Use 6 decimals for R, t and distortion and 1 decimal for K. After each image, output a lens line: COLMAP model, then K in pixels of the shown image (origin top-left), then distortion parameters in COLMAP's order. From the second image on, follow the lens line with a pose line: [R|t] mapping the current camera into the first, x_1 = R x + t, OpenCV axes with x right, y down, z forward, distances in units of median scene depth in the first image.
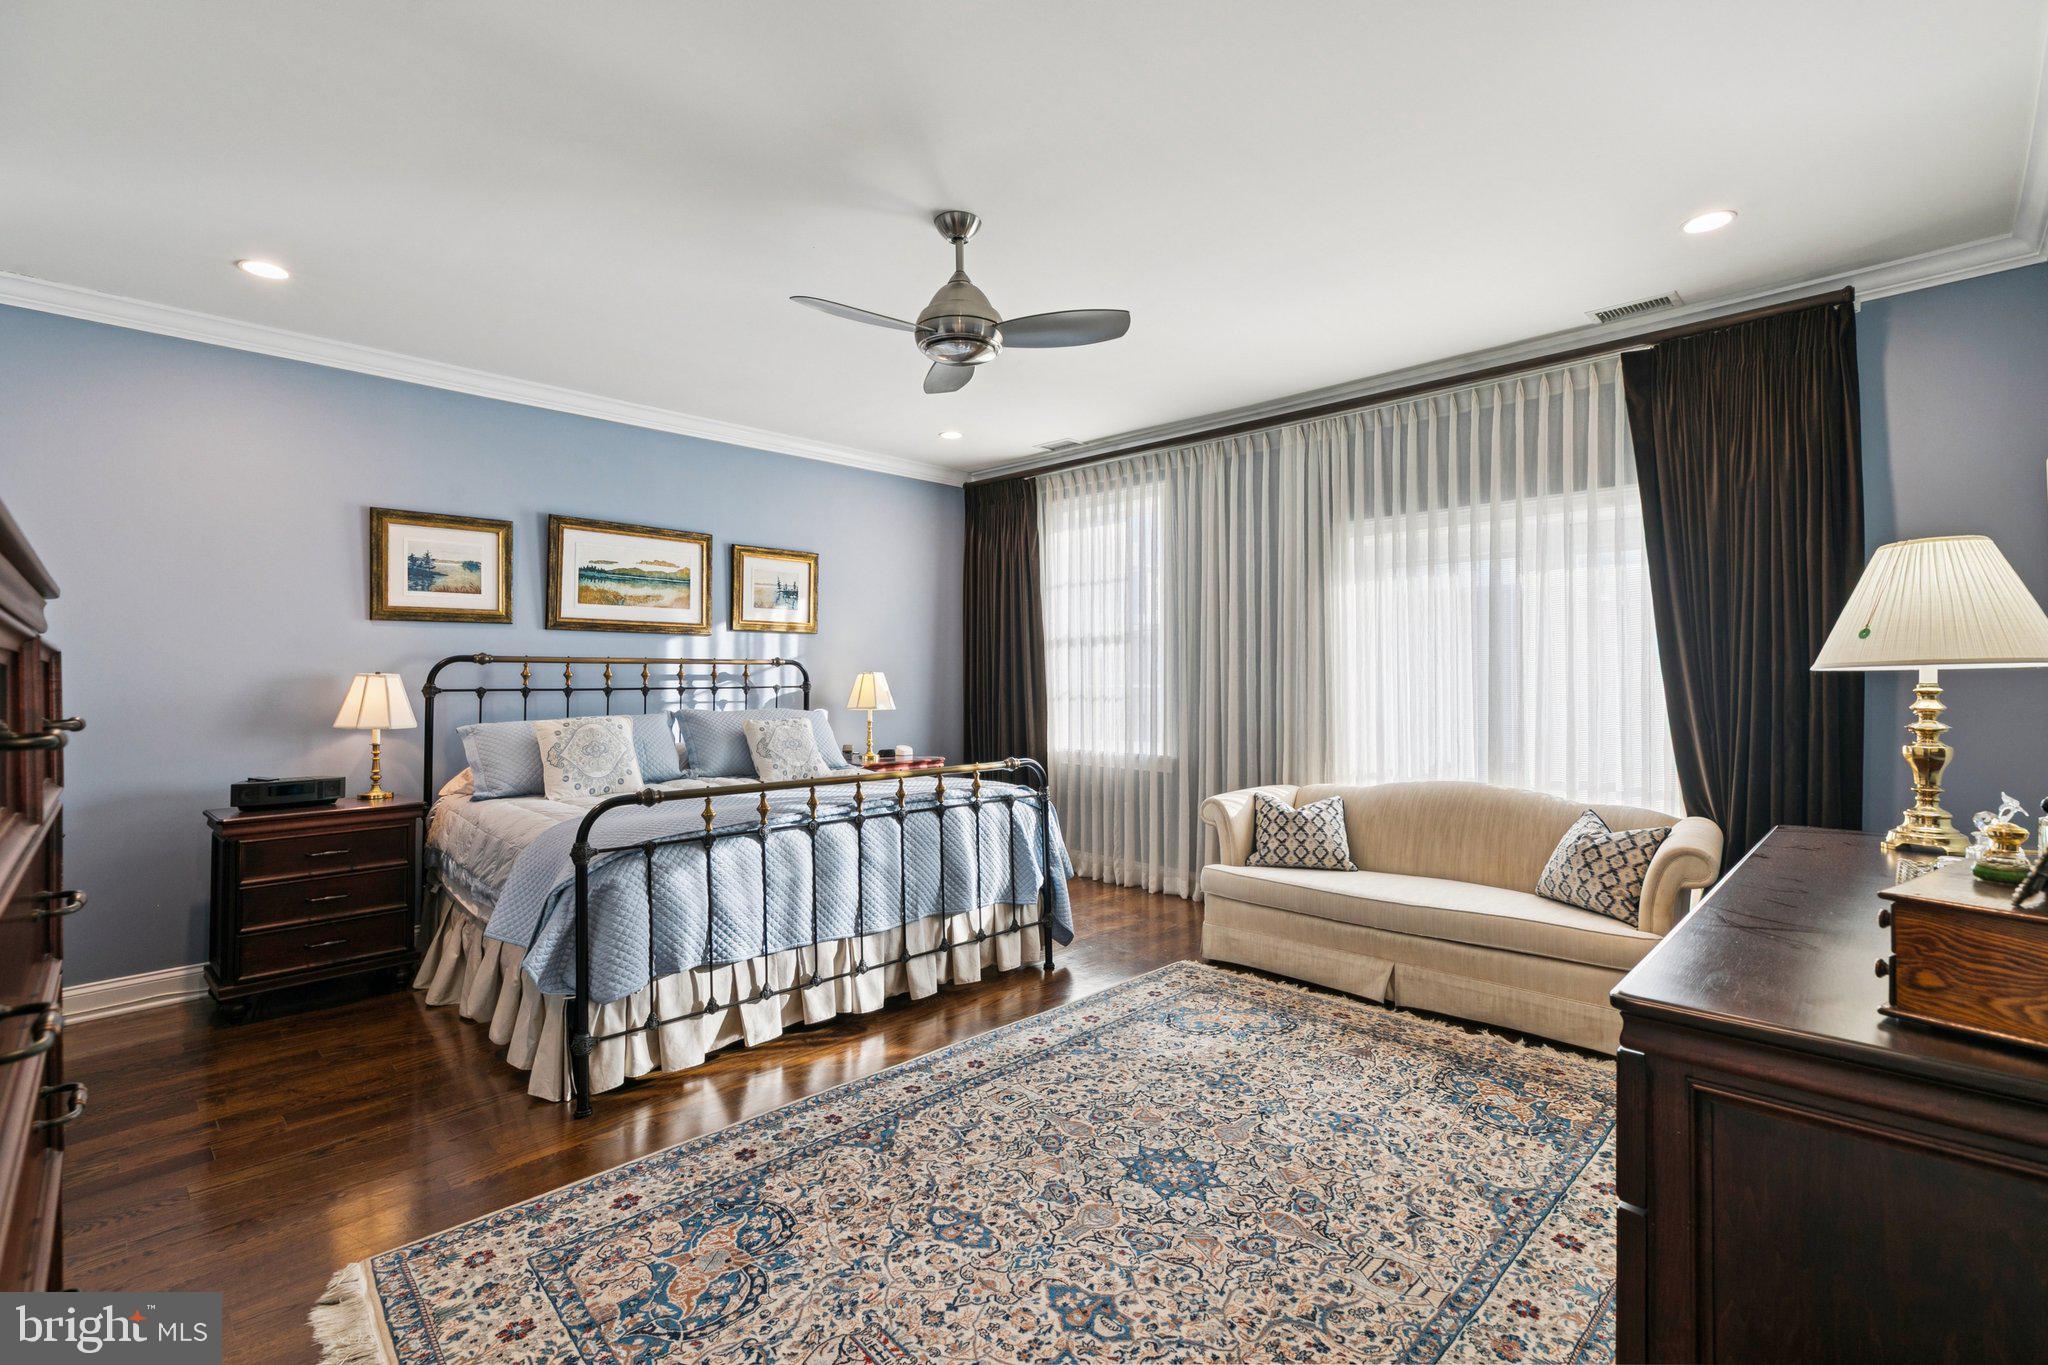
lens RADIAL K [[931.9, 0, 1025.5], [0, 931.9, 675.6], [0, 0, 1]] dist [0.002216, 0.000151]
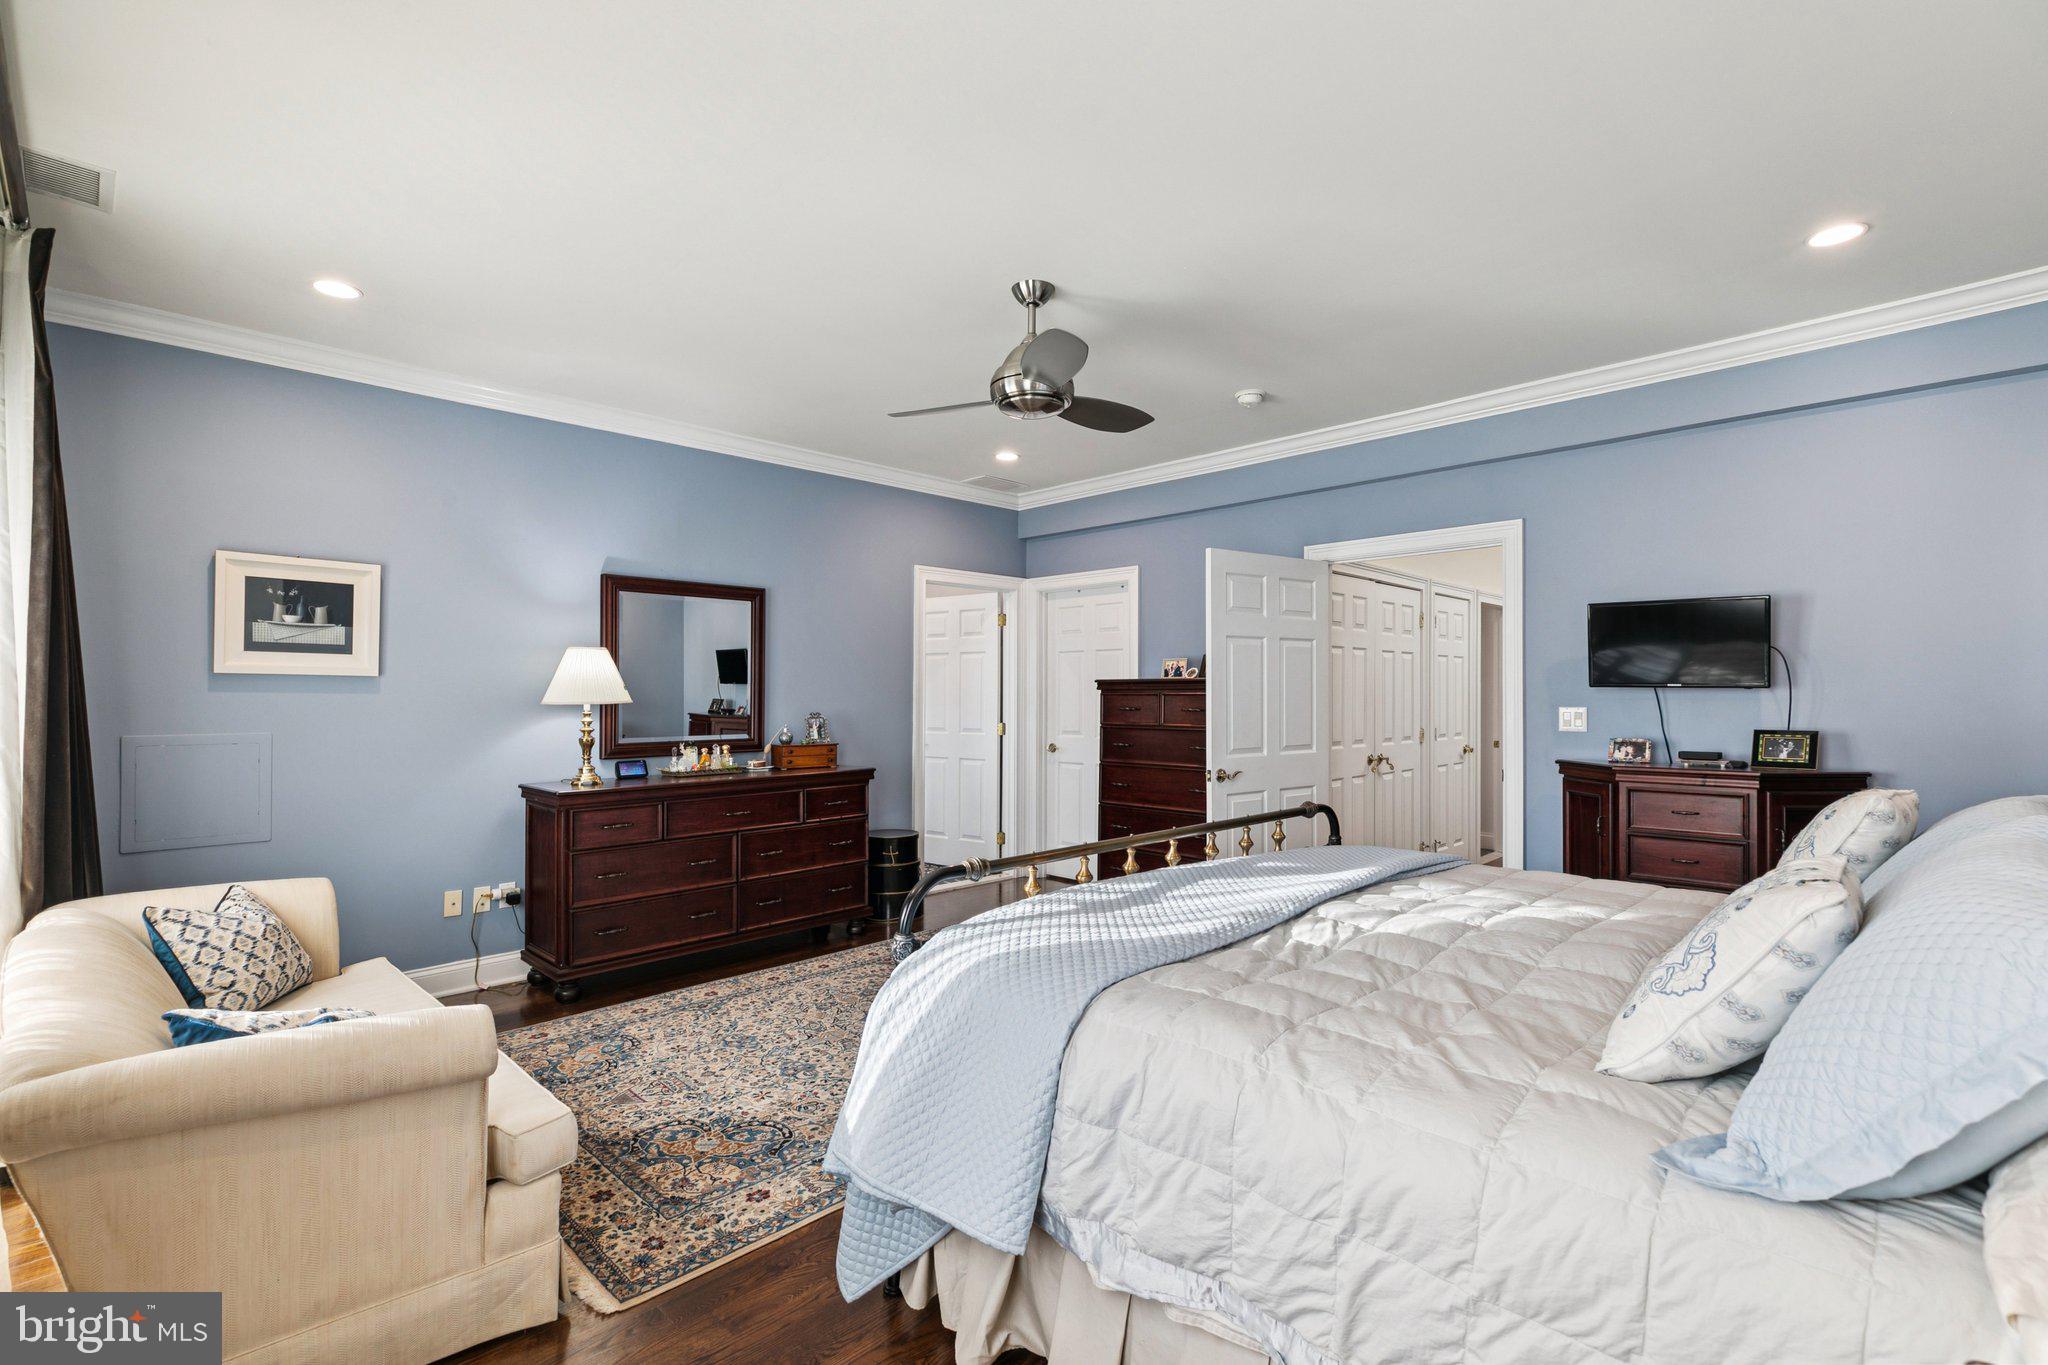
lens RADIAL K [[931.9, 0, 1022.5], [0, 931.9, 686.5], [0, 0, 1]] dist [0.002216, 0.000151]
pose [[-0.999880, 0.002795, 0.015208, -0.079854], [0.002698, 0.999976, -0.006383, -0.020892], [-0.015225, -0.006341, -0.999864, 2.212510]]
